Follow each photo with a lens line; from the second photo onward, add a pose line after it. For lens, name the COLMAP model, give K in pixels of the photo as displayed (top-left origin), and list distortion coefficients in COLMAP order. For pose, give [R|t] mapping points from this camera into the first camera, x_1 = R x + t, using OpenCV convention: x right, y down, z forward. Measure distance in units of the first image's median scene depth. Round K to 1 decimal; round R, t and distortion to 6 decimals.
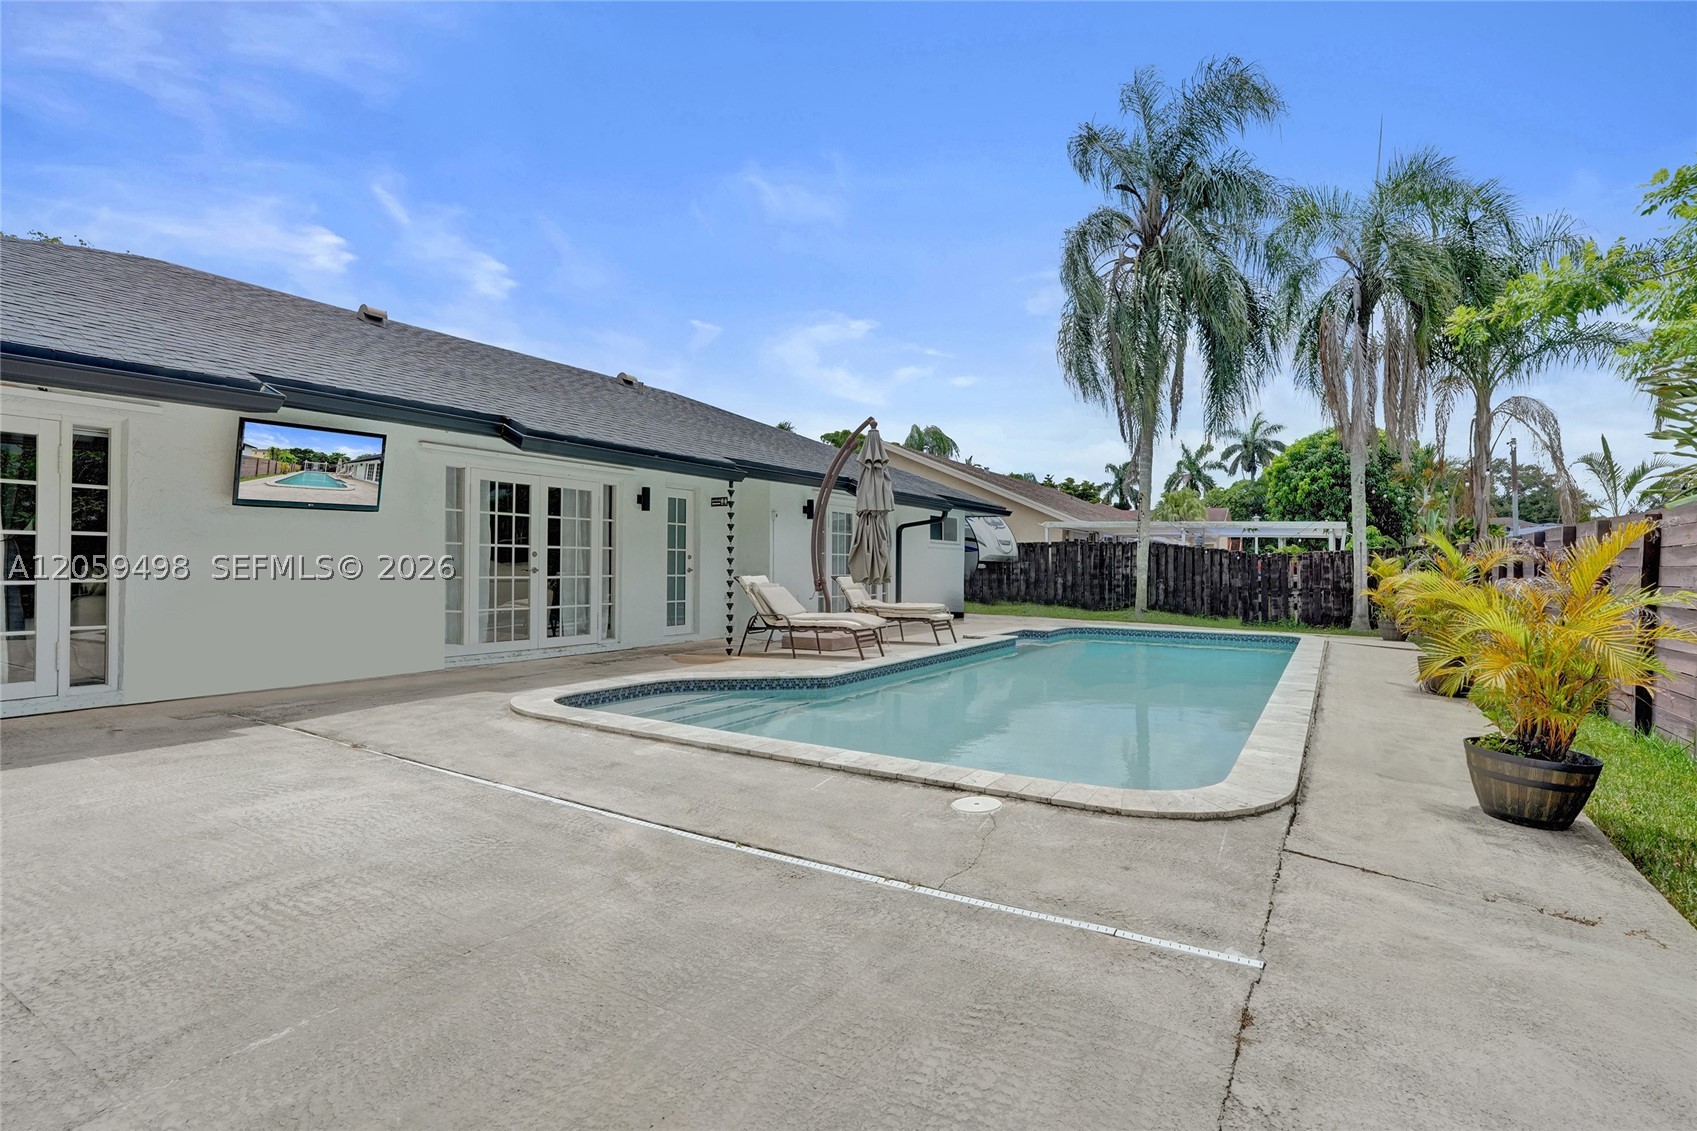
lens RADIAL K [[843.0, 0, 848.5], [0, 843.0, 565.5], [0, 0, 1]] dist [-0.069358, 0.031195]
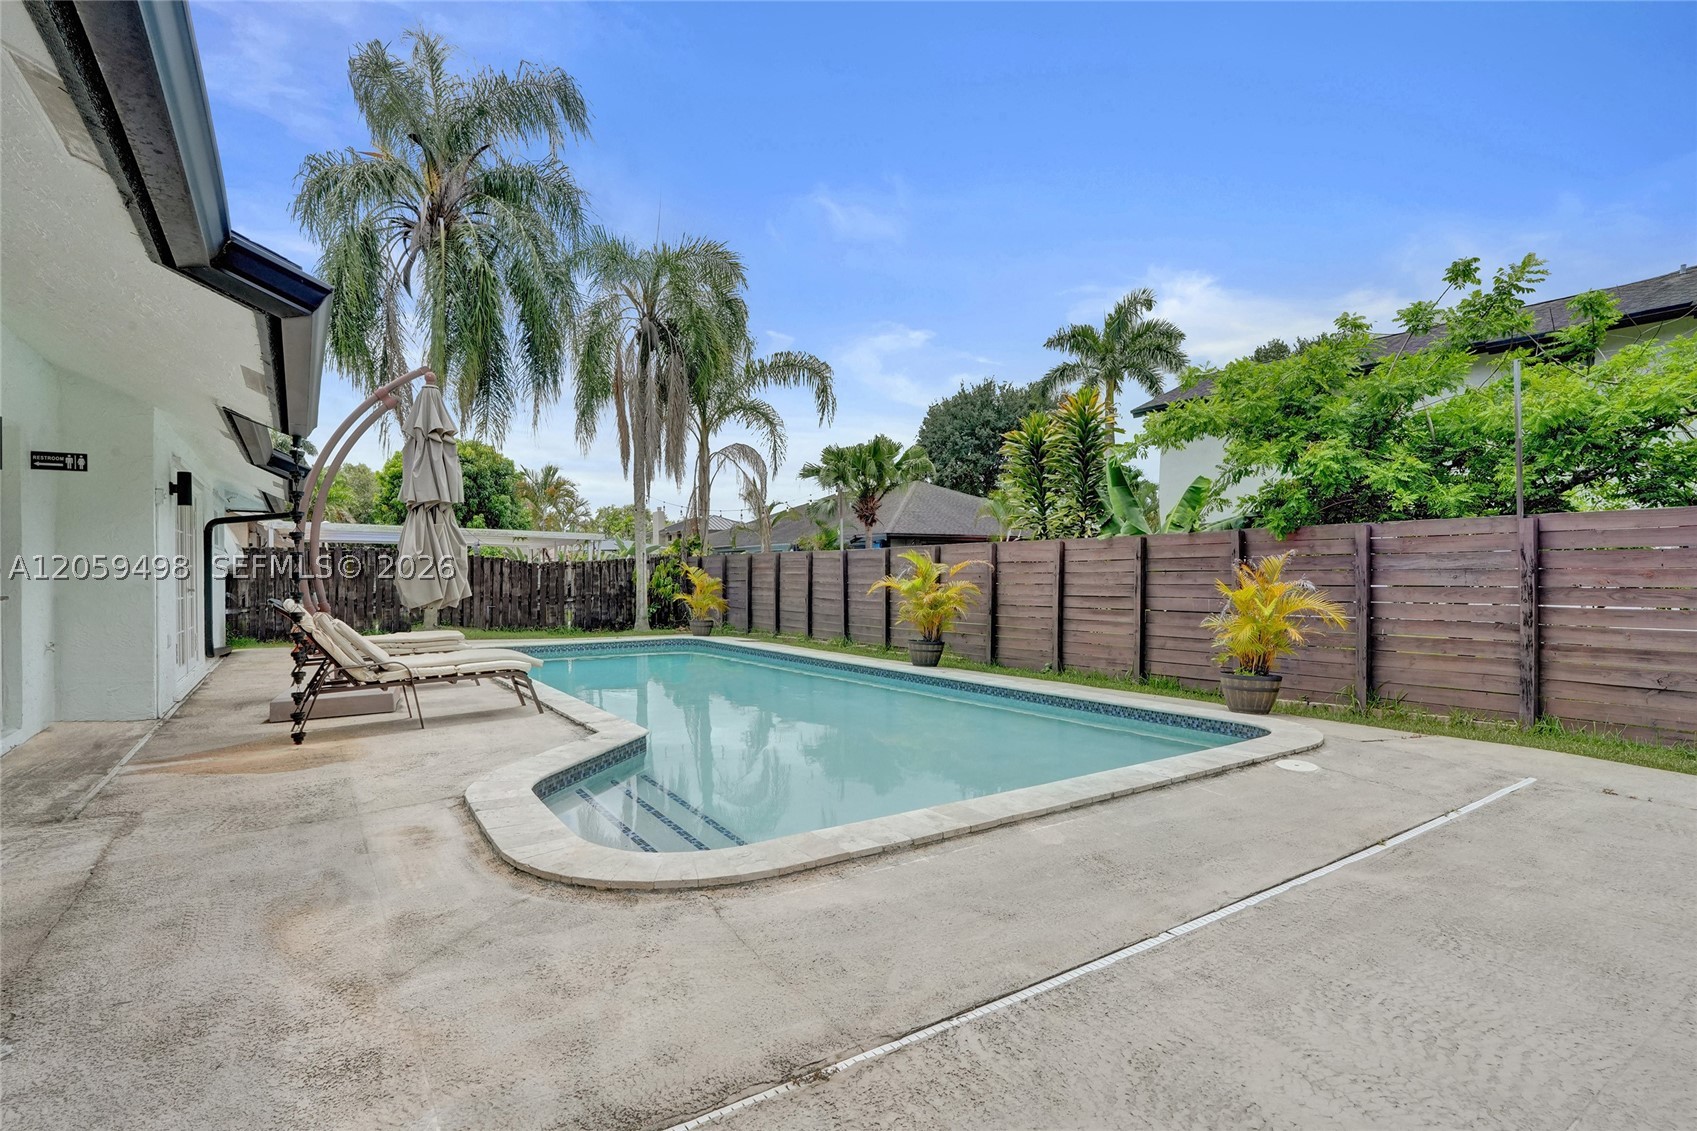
lens RADIAL K [[835.8, 0, 844.1], [0, 835.8, 573.8], [0, 0, 1]] dist [-0.066560, 0.031313]
pose [[0.411418, -0.011752, 0.911371, -1.153639], [0.010294, 0.999913, 0.008247, -0.021489], [-0.911389, 0.005988, 0.411503, 1.018585]]
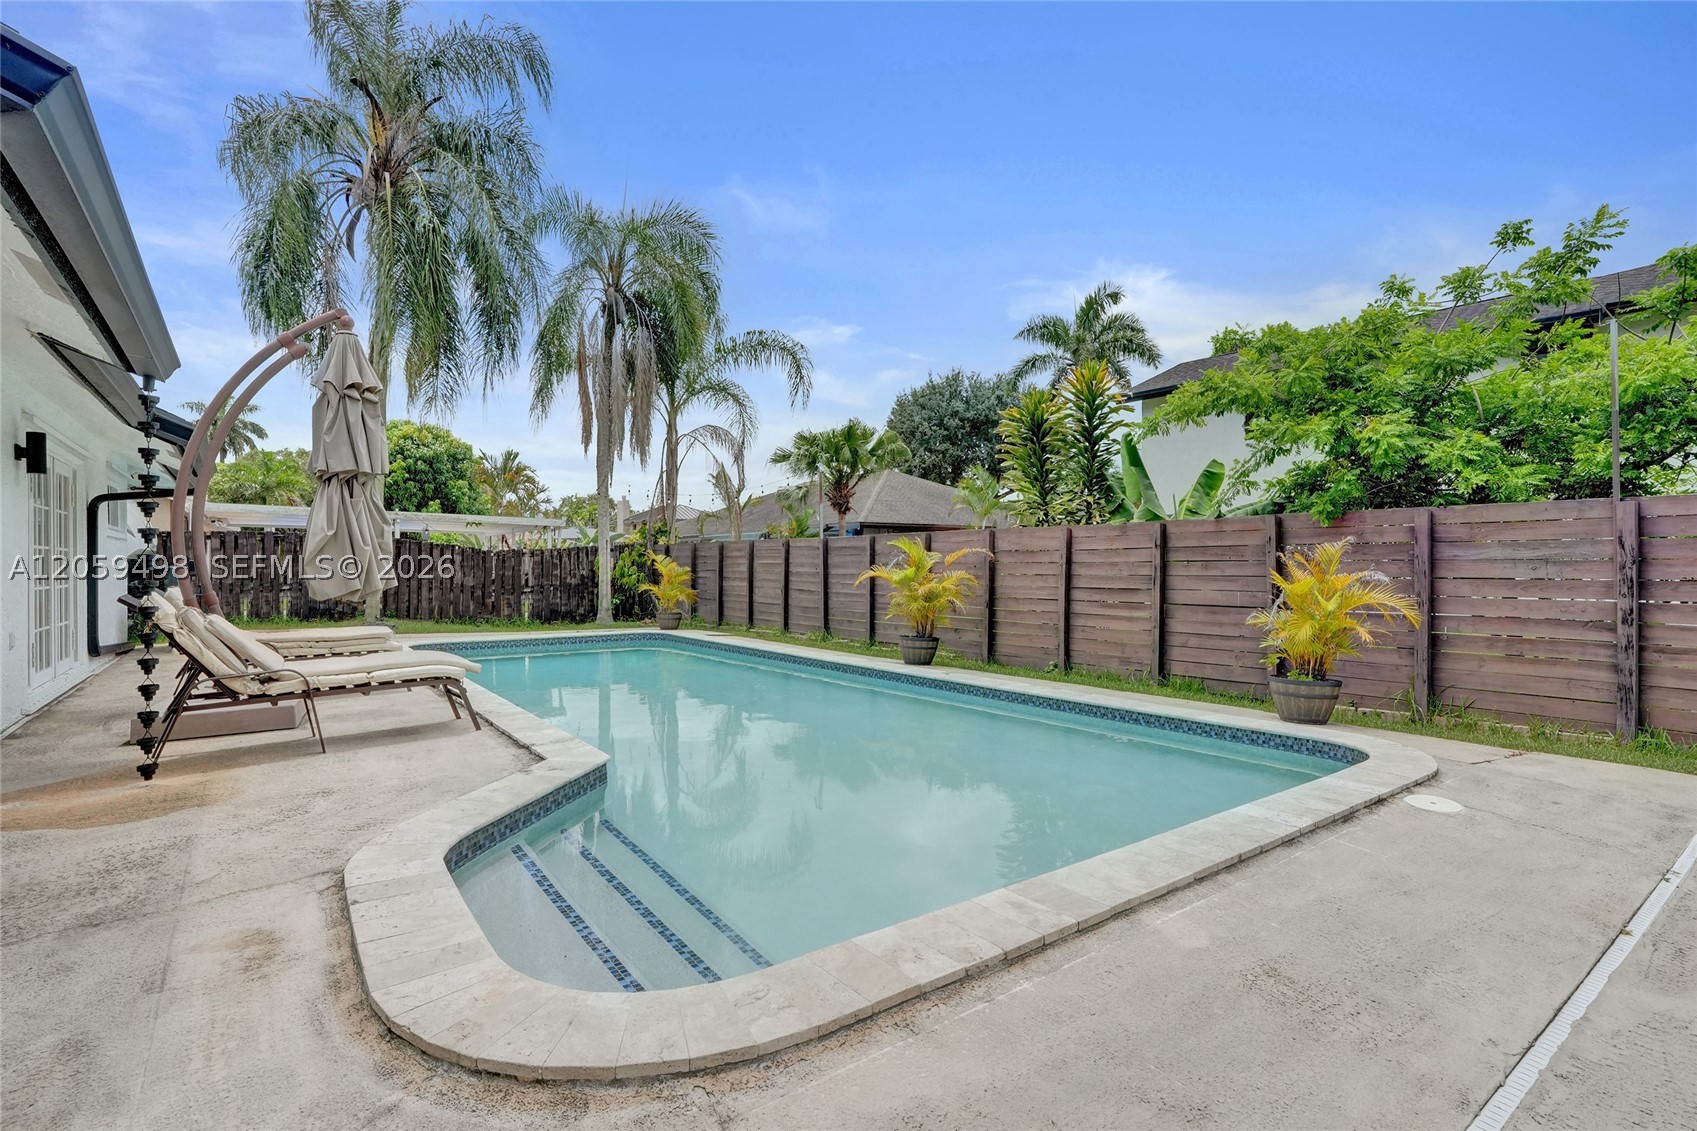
lens RADIAL K [[831.9, 0, 837.9], [0, 831.9, 562.9], [0, 0, 1]] dist [-0.073173, 0.033397]
pose [[0.379178, -0.008160, 0.925288, -0.927607], [0.005484, 0.999963, 0.006571, -0.014105], [-0.925308, 0.002582, 0.379209, 1.188755]]
